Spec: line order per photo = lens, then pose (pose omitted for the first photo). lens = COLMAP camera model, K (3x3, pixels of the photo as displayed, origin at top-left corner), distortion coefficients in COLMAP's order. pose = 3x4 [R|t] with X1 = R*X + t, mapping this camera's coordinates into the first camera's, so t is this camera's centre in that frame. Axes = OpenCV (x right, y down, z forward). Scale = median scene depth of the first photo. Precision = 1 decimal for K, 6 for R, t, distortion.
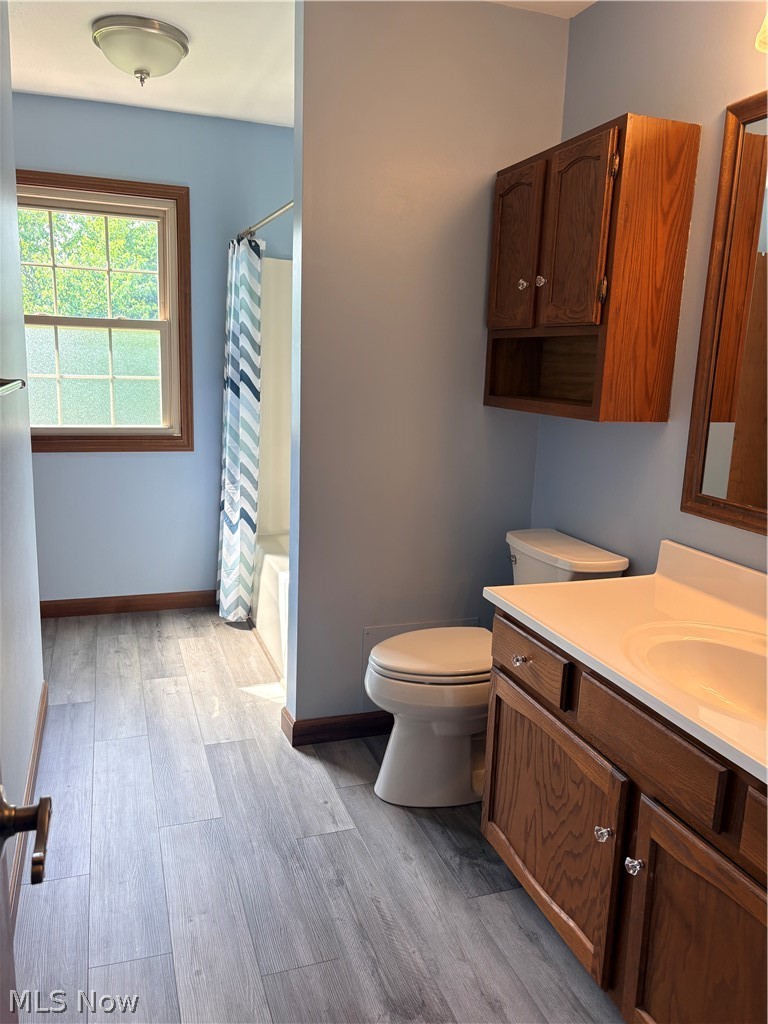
lens RADIAL K [[776.3, 0, 376.3], [0, 776.3, 514.8], [0, 0, 1]] dist [0.047226, -0.054862]
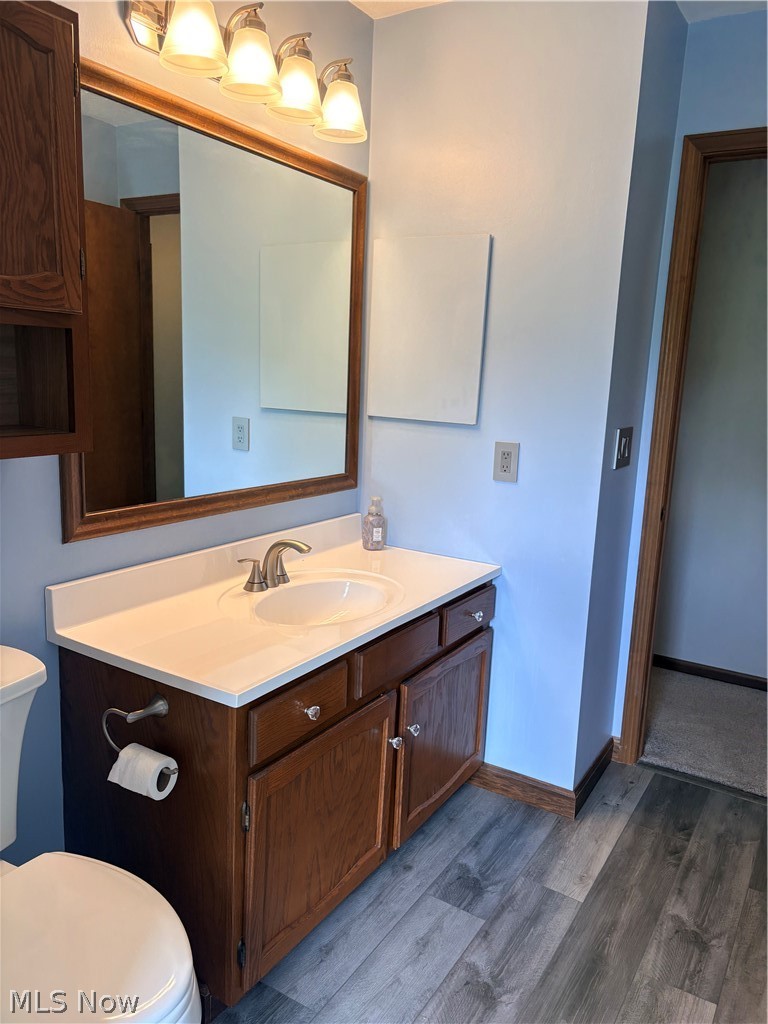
lens RADIAL K [[776.3, 0, 376.3], [0, 776.3, 514.8], [0, 0, 1]] dist [0.047226, -0.054862]
pose [[-0.627794, -0.203750, 0.751239, -0.481120], [0.093145, 0.938532, 0.332386, -0.311326], [-0.772786, 0.278645, -0.570227, 1.366560]]
